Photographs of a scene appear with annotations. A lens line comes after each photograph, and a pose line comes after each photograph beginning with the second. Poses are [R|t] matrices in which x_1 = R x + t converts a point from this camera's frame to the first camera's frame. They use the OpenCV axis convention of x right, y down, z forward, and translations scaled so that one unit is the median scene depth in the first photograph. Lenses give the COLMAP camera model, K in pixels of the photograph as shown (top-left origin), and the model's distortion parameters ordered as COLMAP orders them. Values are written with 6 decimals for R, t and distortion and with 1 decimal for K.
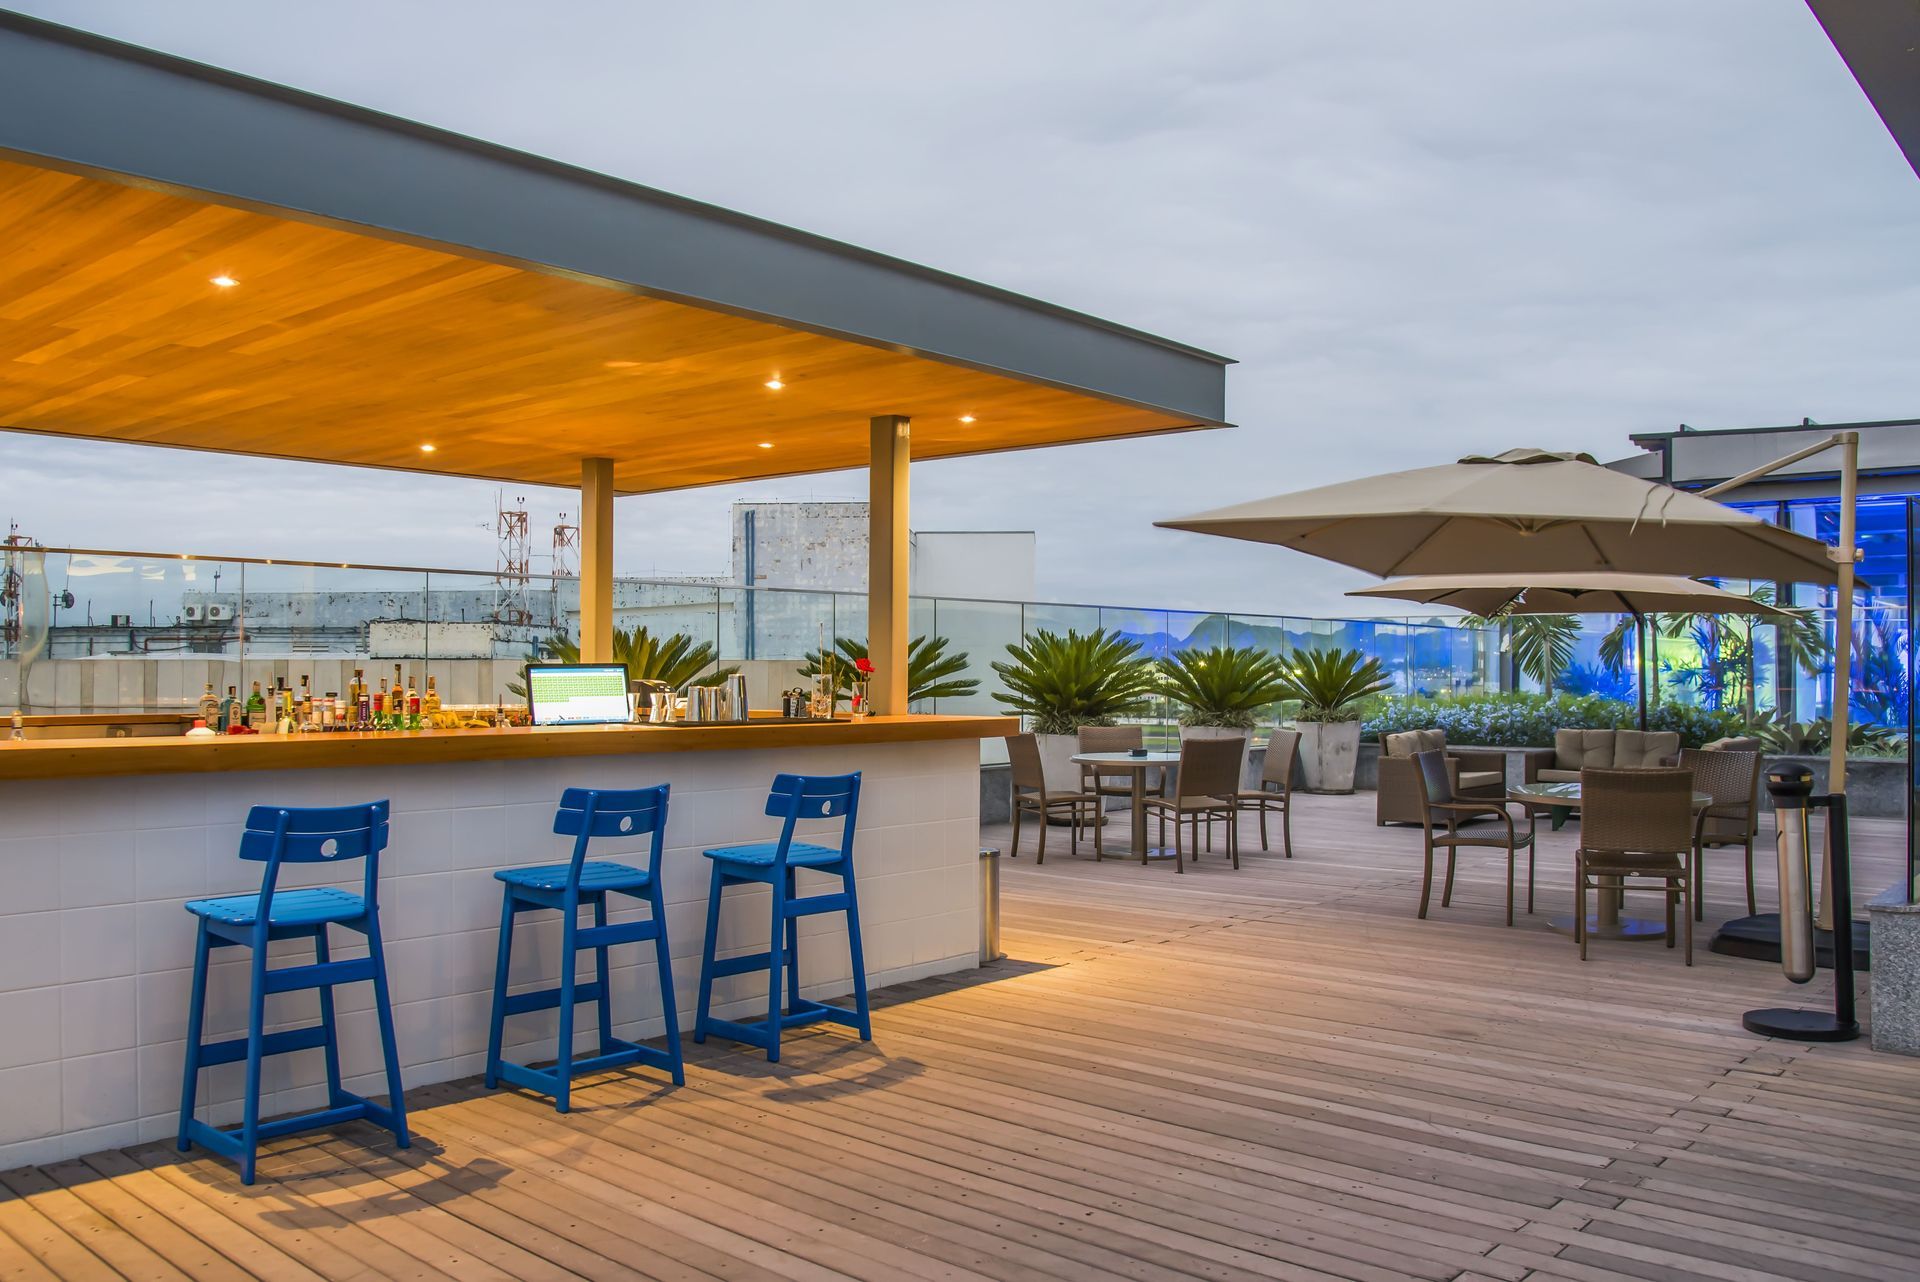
lens RADIAL K [[1530.6, 0, 960.0], [0, 1530.6, 654.0], [0, 0, 1]] dist [-0.079471, 0.001369]
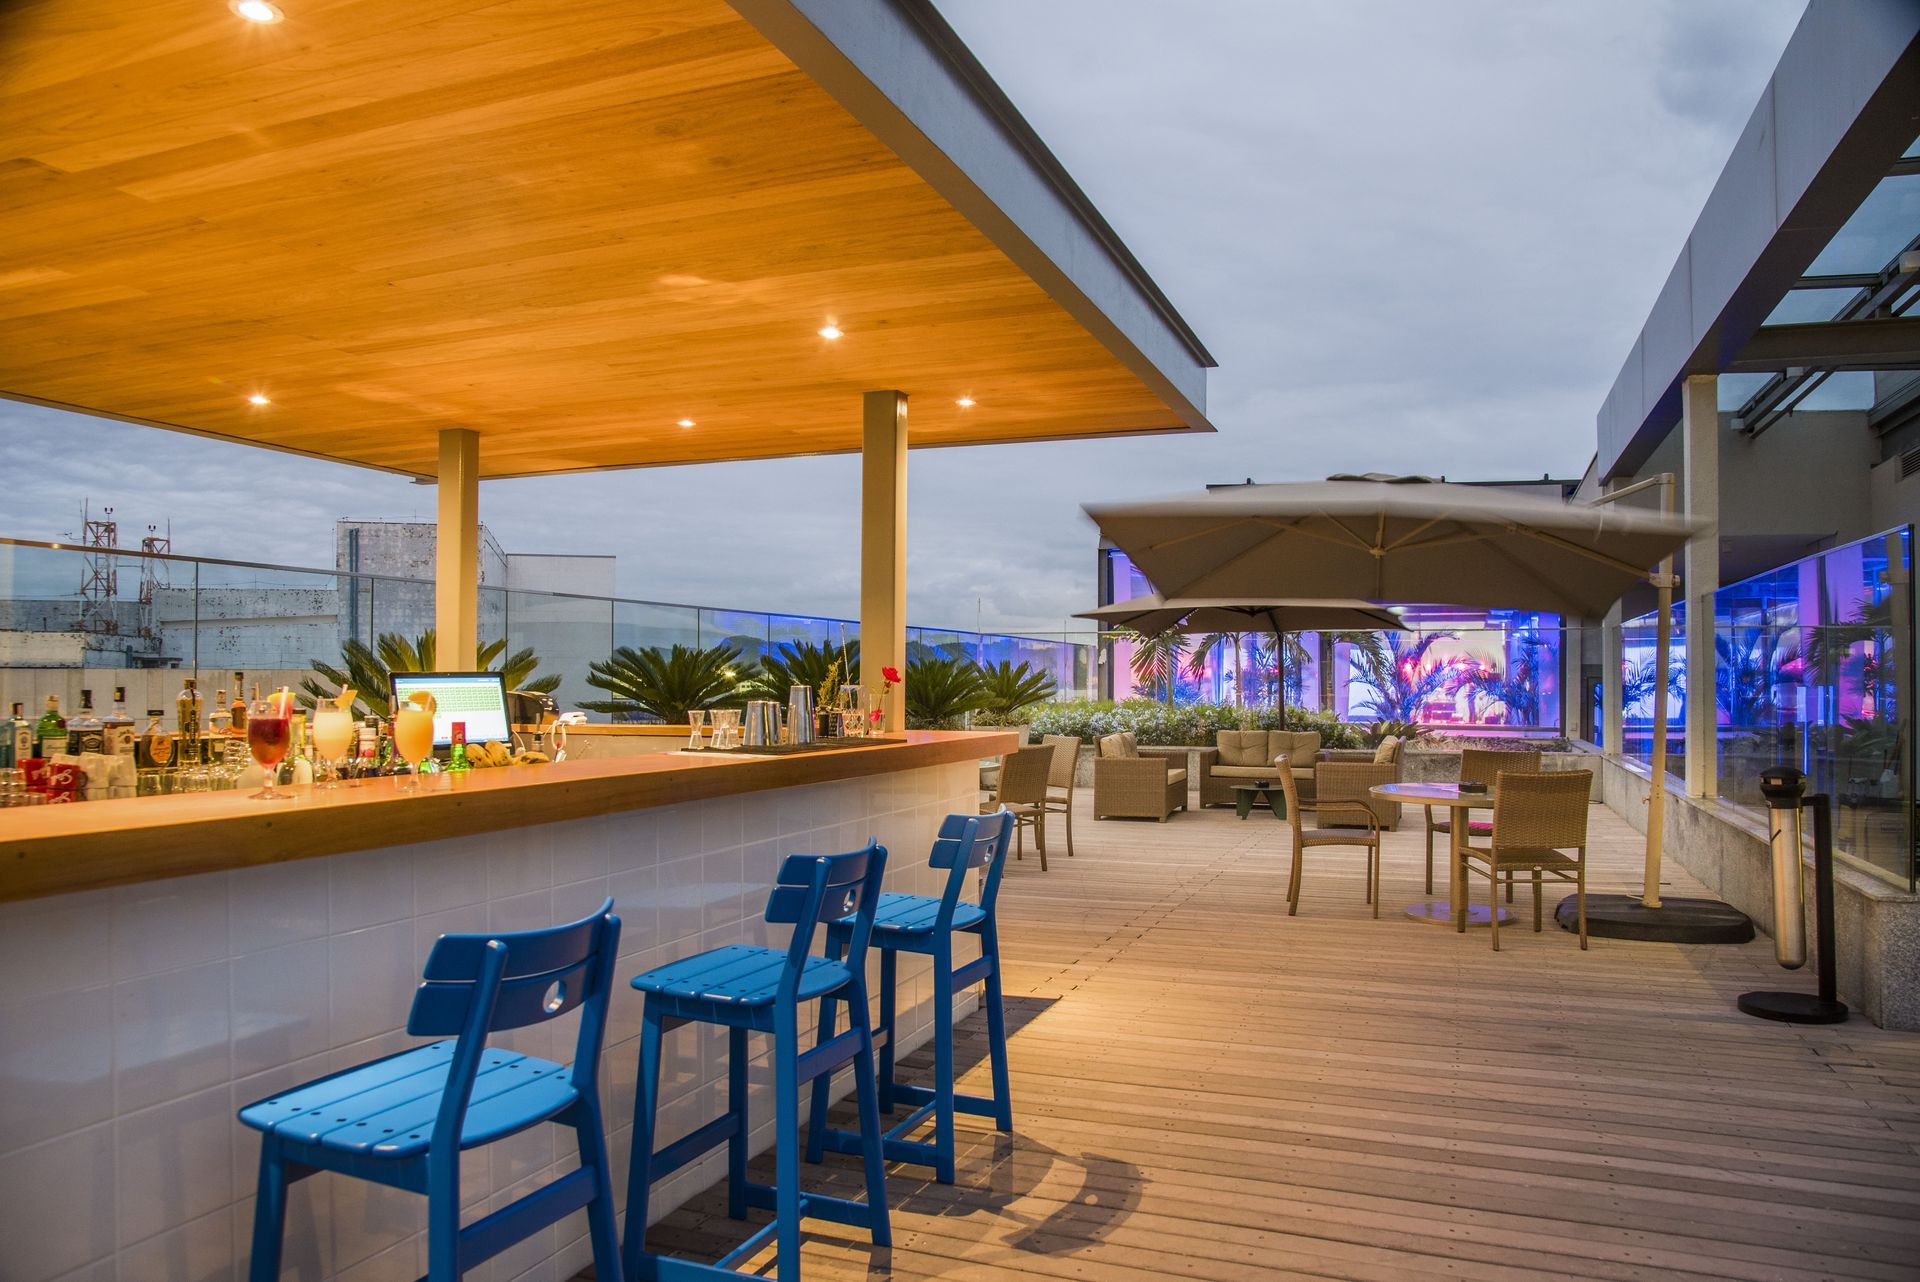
lens RADIAL K [[1280.9, 0, 966.0], [0, 1280.9, 668.4], [0, 0, 1]] dist [-0.076319, 0.020091]
pose [[0.941172, 0.002803, 0.337917, -0.306522], [-0.003369, 0.999994, 0.001088, 0.003475], [-0.337912, -0.002163, 0.941175, 0.355535]]
